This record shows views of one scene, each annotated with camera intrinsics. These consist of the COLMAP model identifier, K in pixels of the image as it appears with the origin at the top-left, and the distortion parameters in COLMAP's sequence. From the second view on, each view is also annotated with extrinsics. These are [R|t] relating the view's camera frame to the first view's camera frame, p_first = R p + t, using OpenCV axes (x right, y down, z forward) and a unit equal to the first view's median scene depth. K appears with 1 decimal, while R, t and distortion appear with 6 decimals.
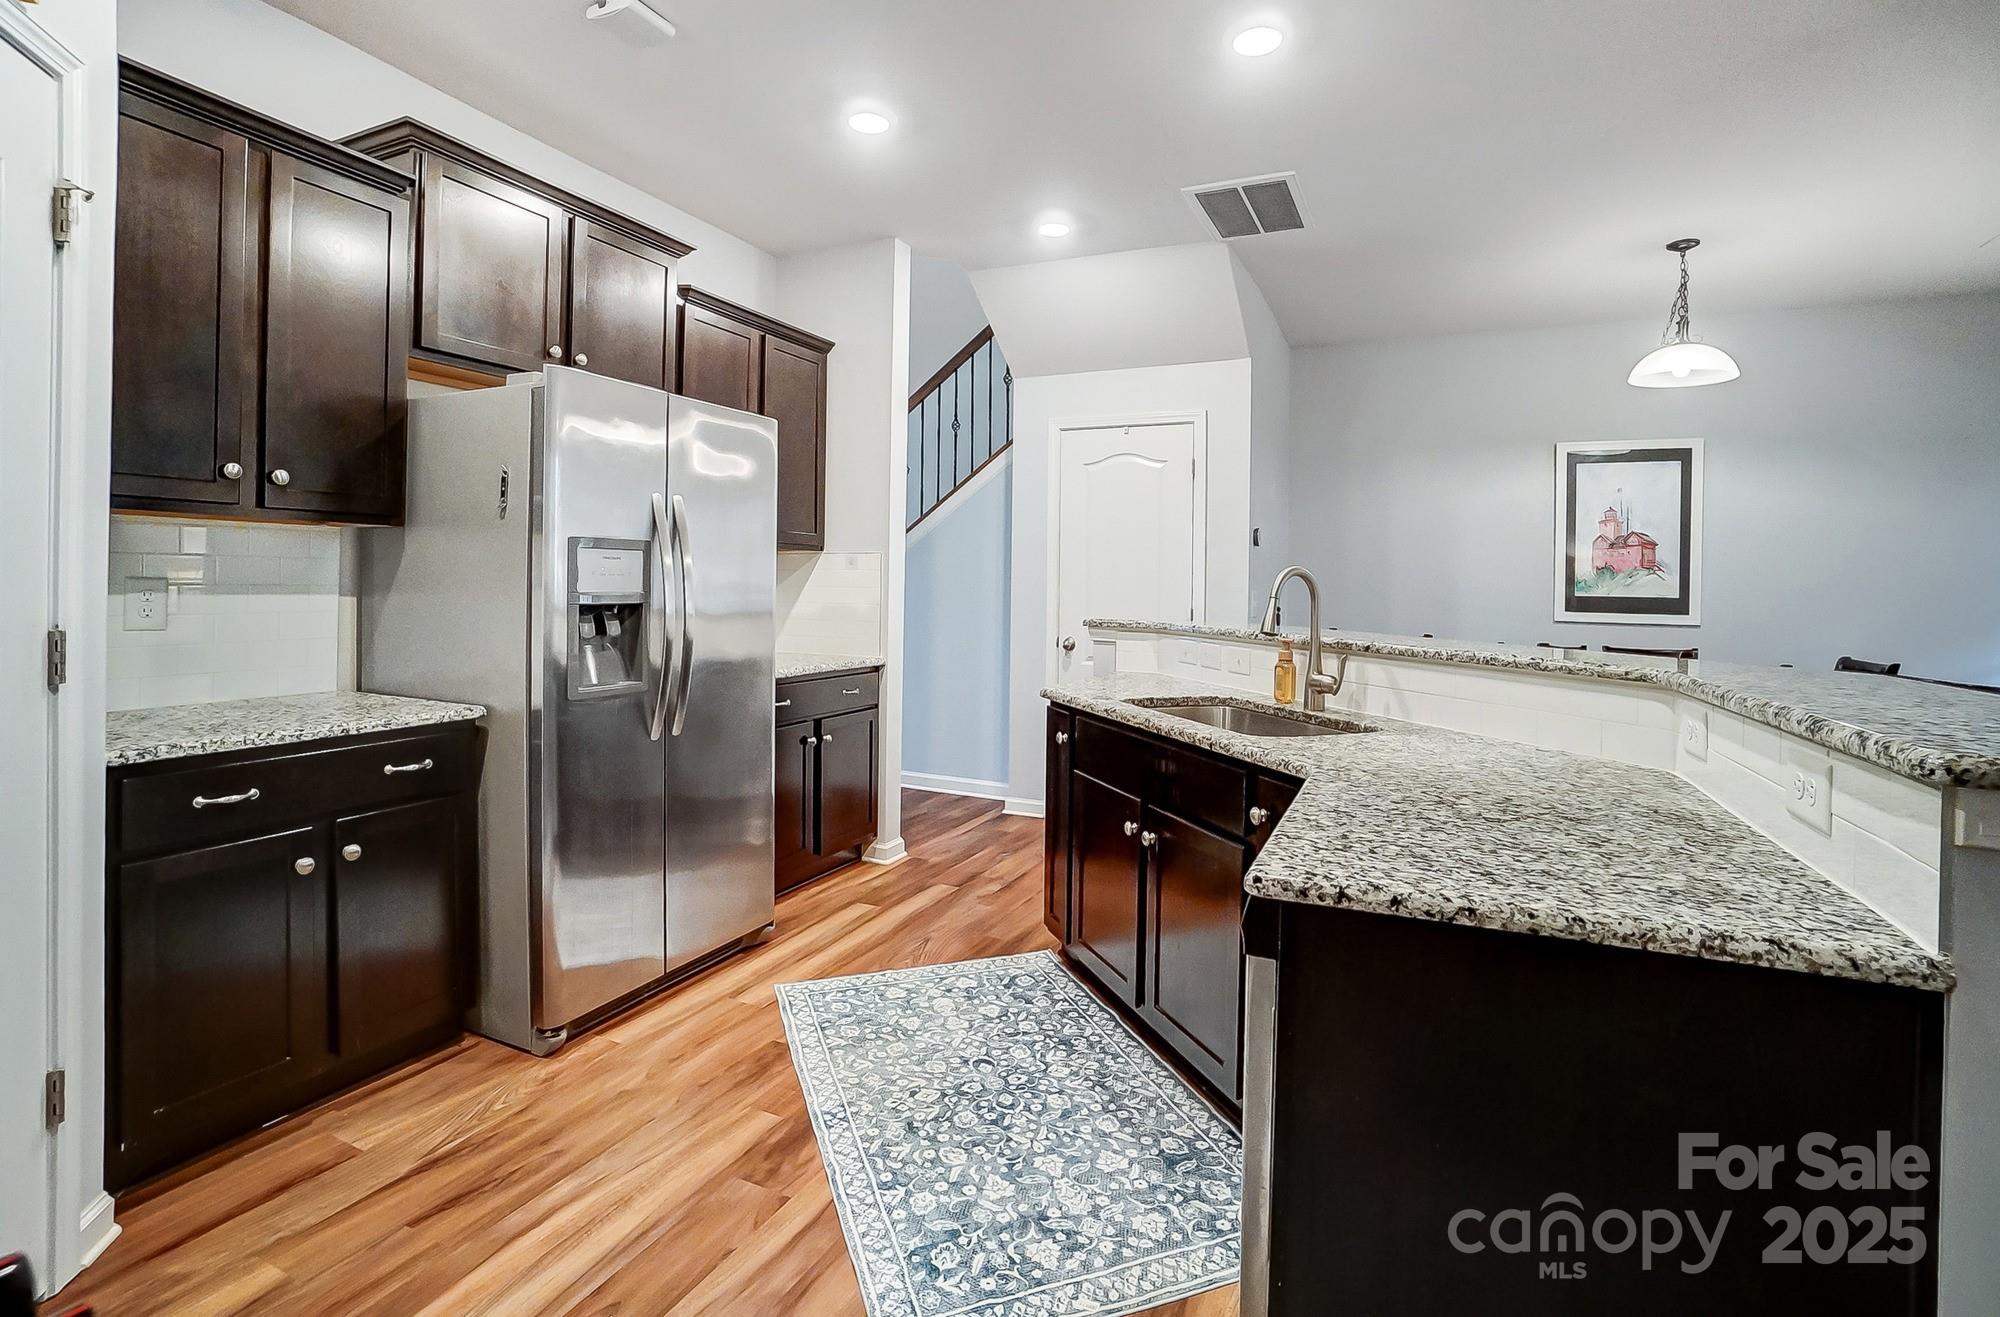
lens RADIAL K [[910.8, 0, 992.2], [0, 910.8, 589.0], [0, 0, 1]] dist [-0.013102, 0.003021]
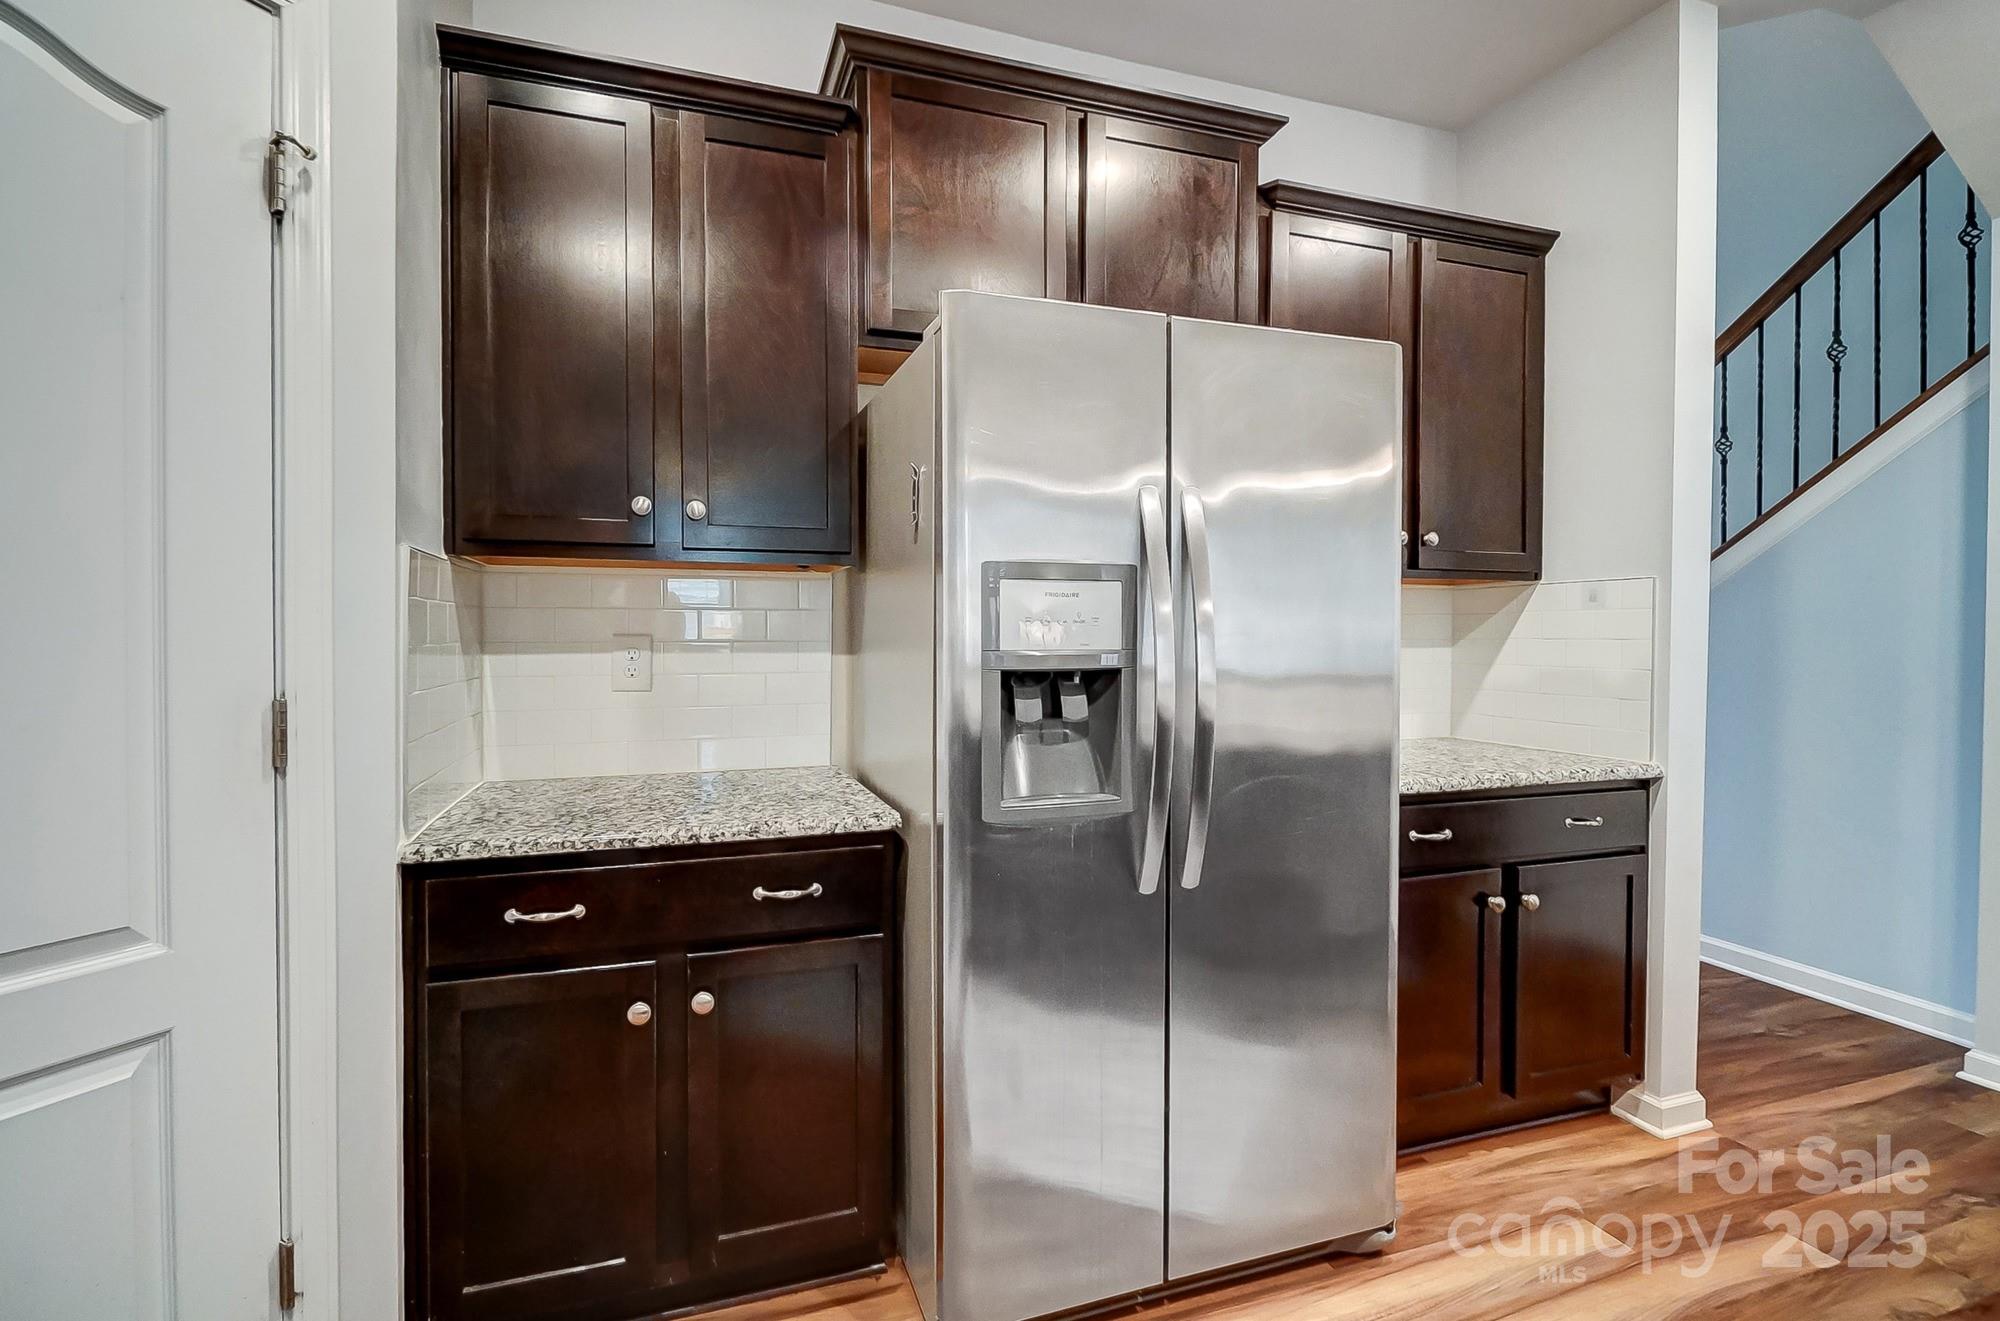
lens RADIAL K [[910.8, 0, 984.1], [0, 910.8, 649.0], [0, 0, 1]] dist [-0.013102, 0.003021]
pose [[0.694238, -0.000058, -0.719746, -0.007502], [0.004443, 0.999981, 0.004205, -0.000105], [0.719732, -0.006117, 0.694225, 0.368385]]
